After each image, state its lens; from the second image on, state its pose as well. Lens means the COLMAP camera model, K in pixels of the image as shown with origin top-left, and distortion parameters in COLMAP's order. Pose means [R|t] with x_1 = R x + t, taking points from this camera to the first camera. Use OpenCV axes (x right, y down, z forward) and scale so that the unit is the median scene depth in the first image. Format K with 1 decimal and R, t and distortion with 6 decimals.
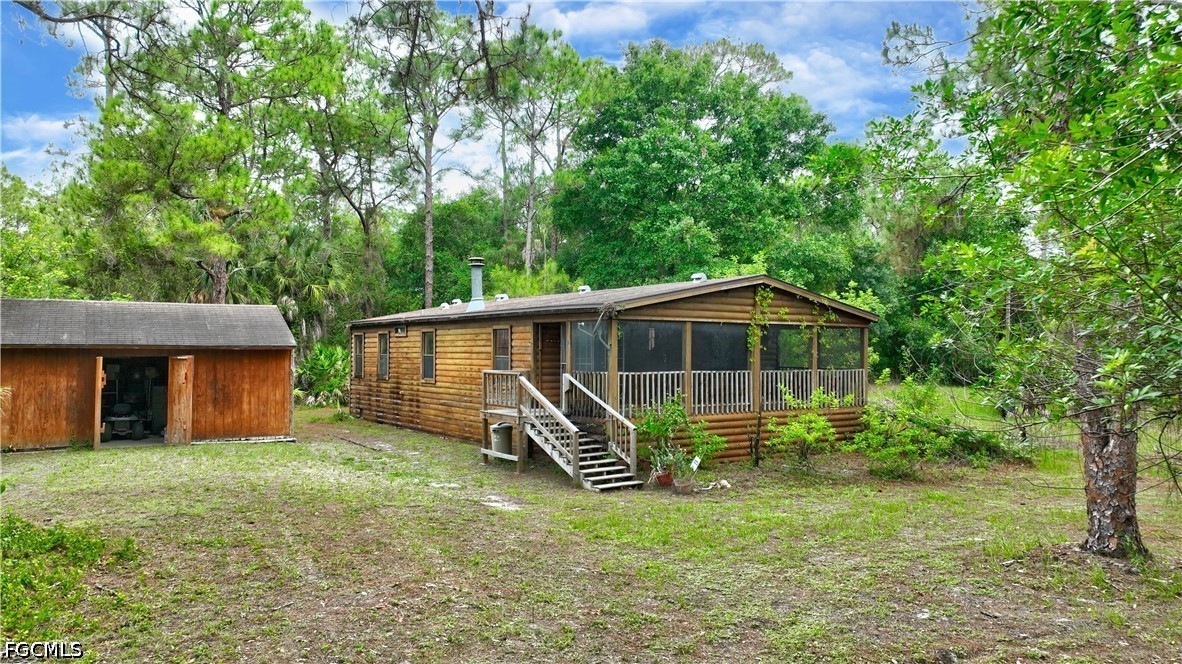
lens RADIAL K [[830.0, 0, 591.0], [0, 830.0, 332.0], [0, 0, 1]] dist [0.007994, 0.001072]
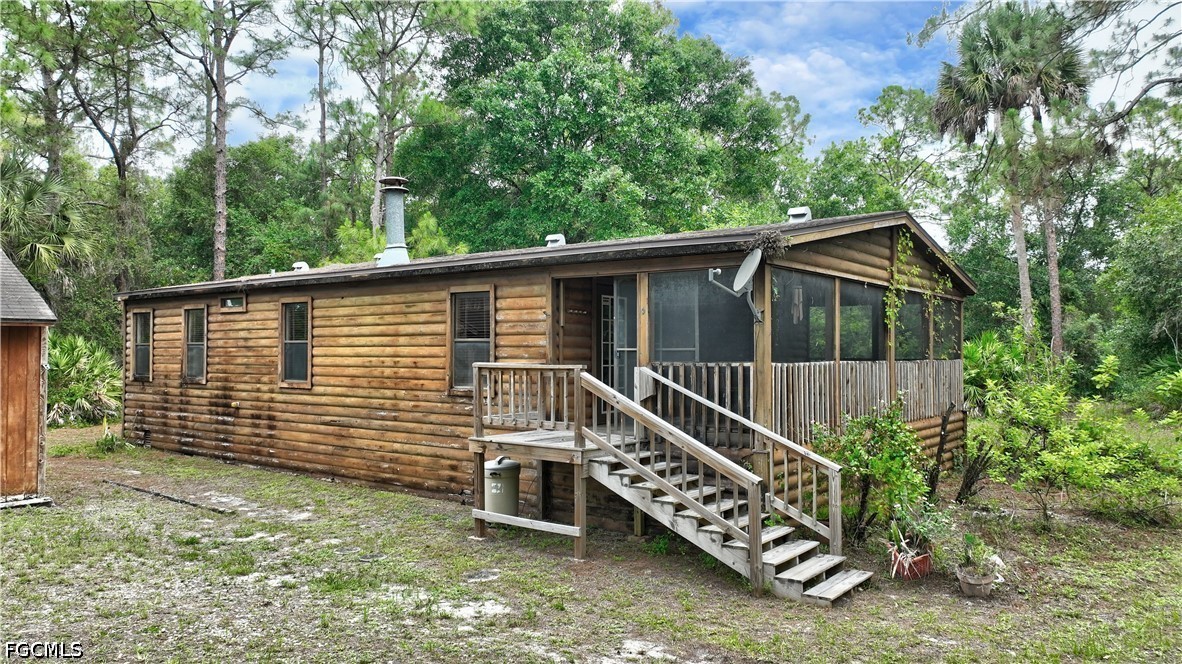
lens RADIAL K [[830.0, 0, 591.0], [0, 830.0, 332.0], [0, 0, 1]] dist [0.007994, 0.001072]
pose [[0.955972, 0.004949, 0.293416, -0.174998], [-0.004652, 0.999988, -0.001713, 0.021937], [-0.293421, 0.000273, 0.955983, 0.378411]]
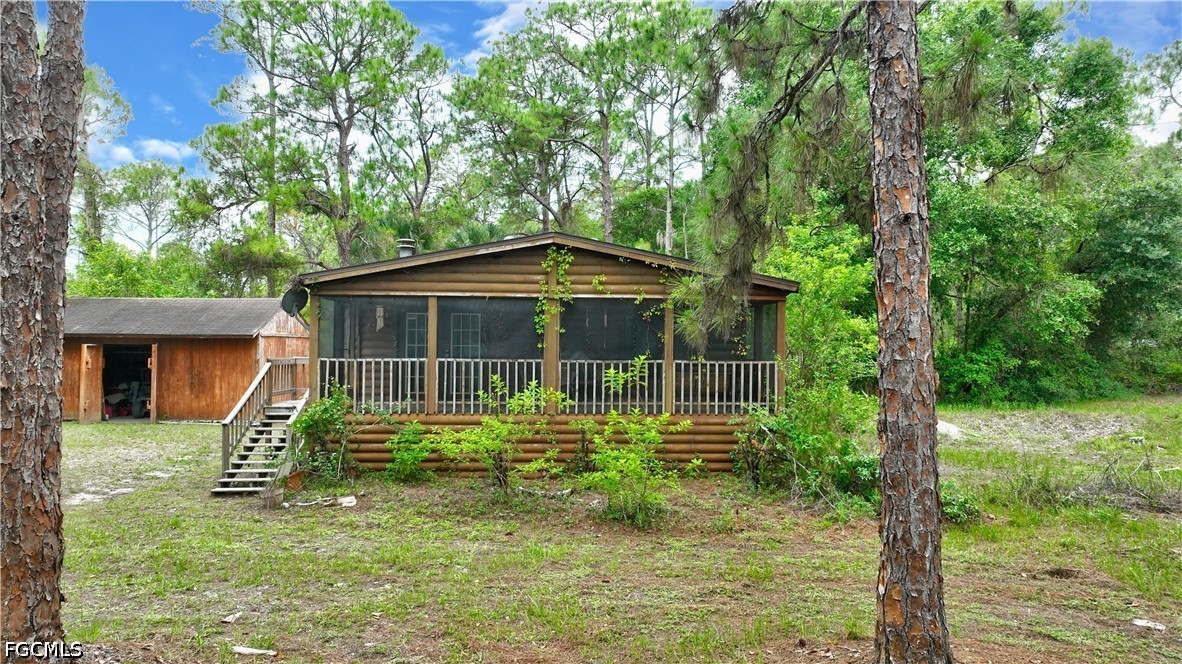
lens RADIAL K [[830.0, 0, 591.0], [0, 830.0, 332.0], [0, 0, 1]] dist [0.007994, 0.001072]
pose [[0.844390, -0.011098, -0.535615, 0.525770], [0.008418, 0.999937, -0.007449, 0.022514], [0.535663, 0.001781, 0.844430, 0.318252]]
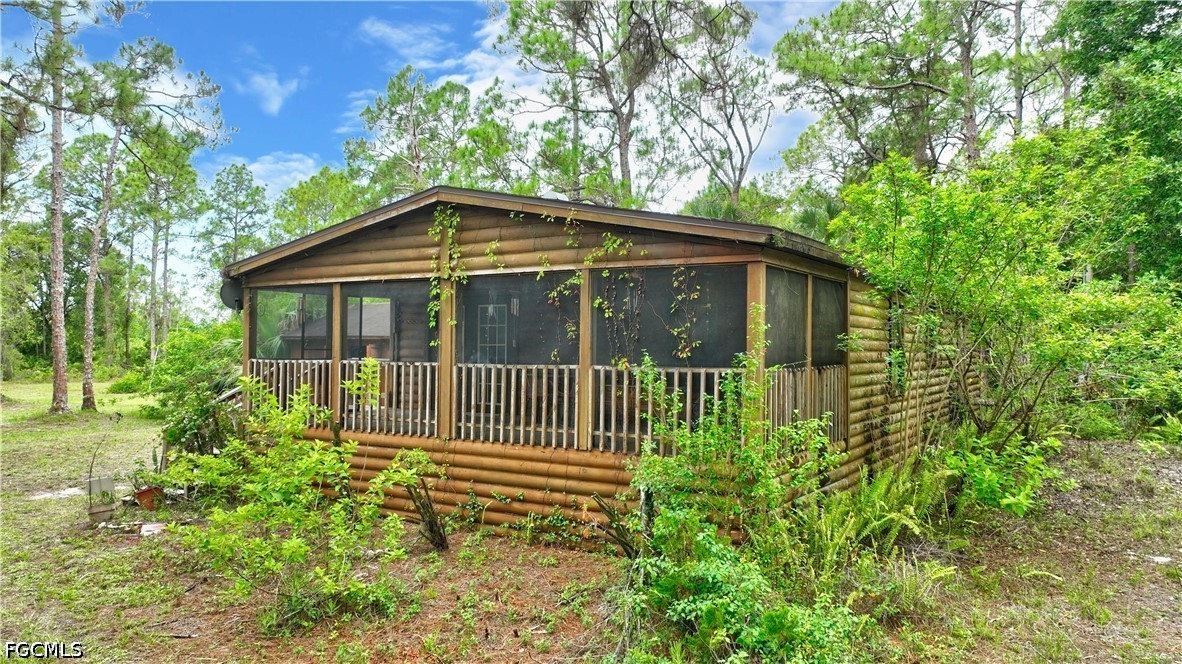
lens RADIAL K [[830.0, 0, 591.0], [0, 830.0, 332.0], [0, 0, 1]] dist [0.007994, 0.001072]
pose [[0.381604, -0.021574, -0.924074, 0.614136], [0.014883, 0.999741, -0.017195, 0.030556], [0.924206, -0.007192, 0.381826, 0.730776]]
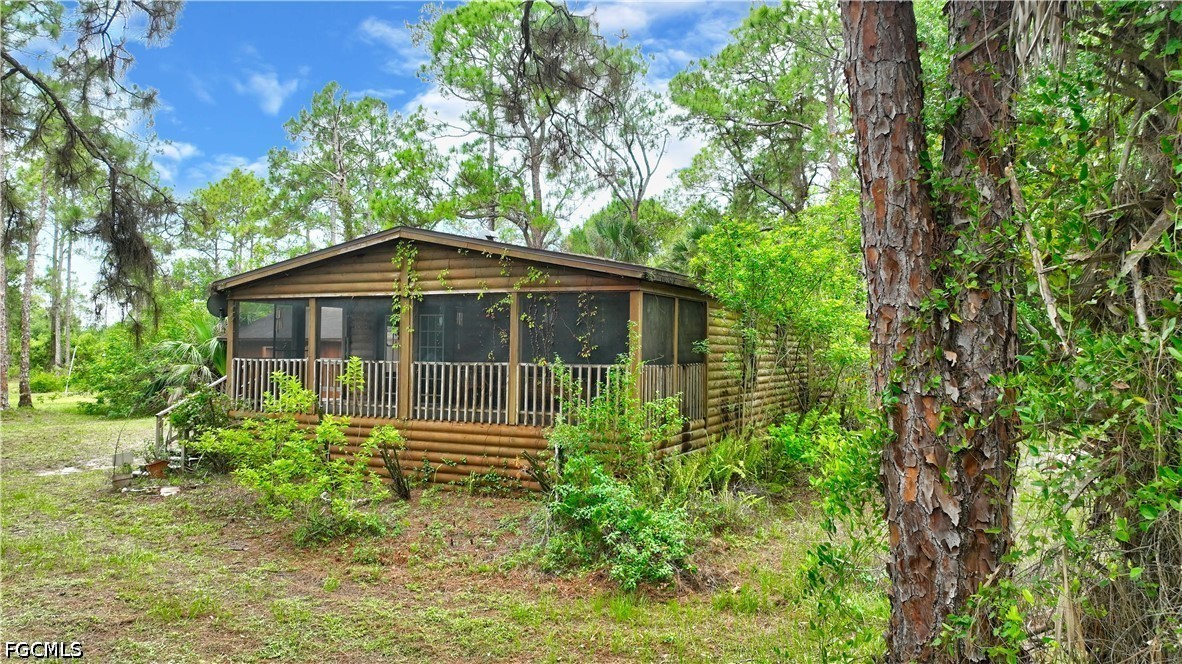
lens RADIAL K [[830.0, 0, 591.0], [0, 830.0, 332.0], [0, 0, 1]] dist [0.007994, 0.001072]
pose [[0.483739, -0.020902, -0.874963, 0.747257], [0.011214, 0.999781, -0.017685, 0.029656], [0.875141, -0.001257, 0.483867, 0.660275]]
